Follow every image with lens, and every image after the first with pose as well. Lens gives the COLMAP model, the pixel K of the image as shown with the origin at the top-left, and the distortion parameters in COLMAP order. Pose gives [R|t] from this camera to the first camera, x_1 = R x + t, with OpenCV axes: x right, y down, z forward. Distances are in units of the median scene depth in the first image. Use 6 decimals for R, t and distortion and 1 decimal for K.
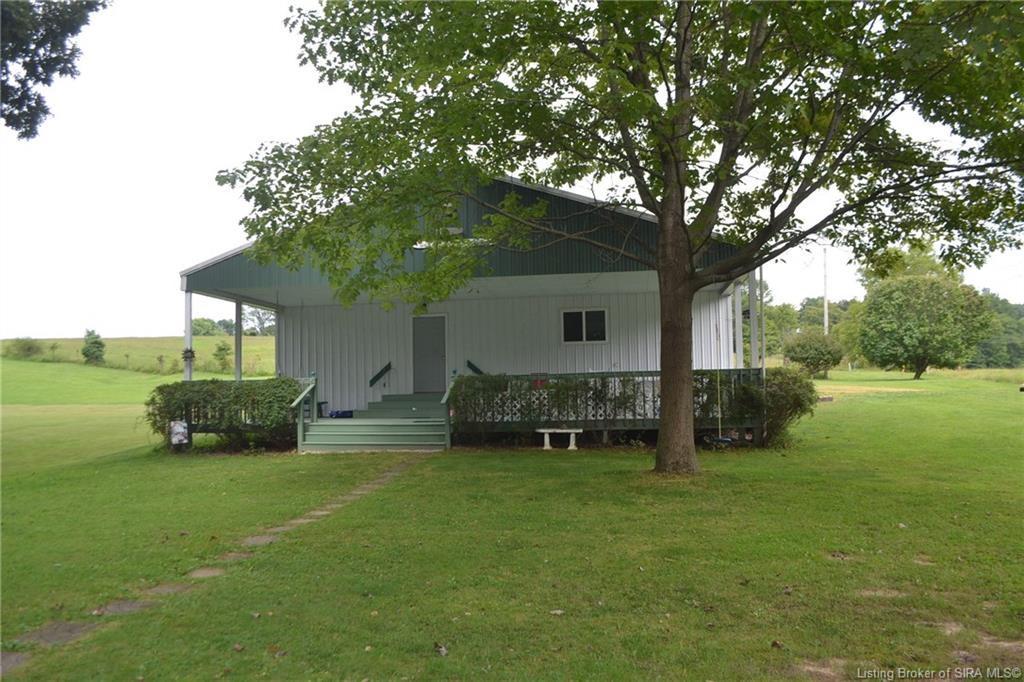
lens RADIAL K [[797.4, 0, 512.0], [0, 797.4, 341.0], [0, 0, 1]] dist [-0.079060, 0.003306]
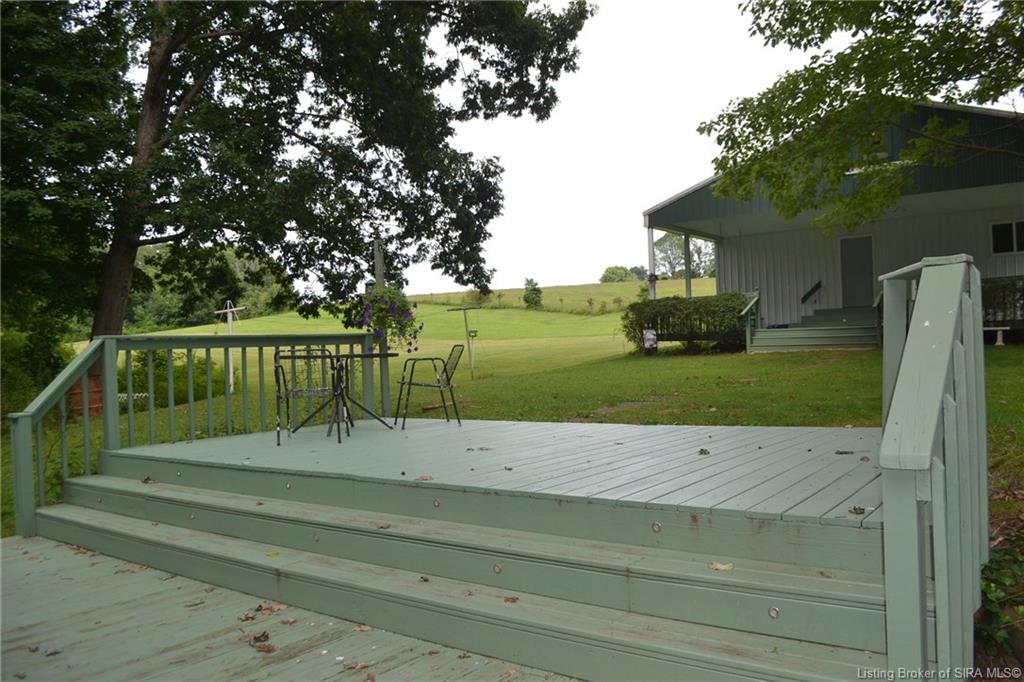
lens RADIAL K [[797.4, 0, 512.0], [0, 797.4, 341.0], [0, 0, 1]] dist [-0.079060, 0.003306]
pose [[0.875422, -0.010247, -0.483251, 0.001906], [0.044510, 0.997236, 0.059486, 0.033999], [0.481306, -0.073584, 0.873459, -0.234965]]
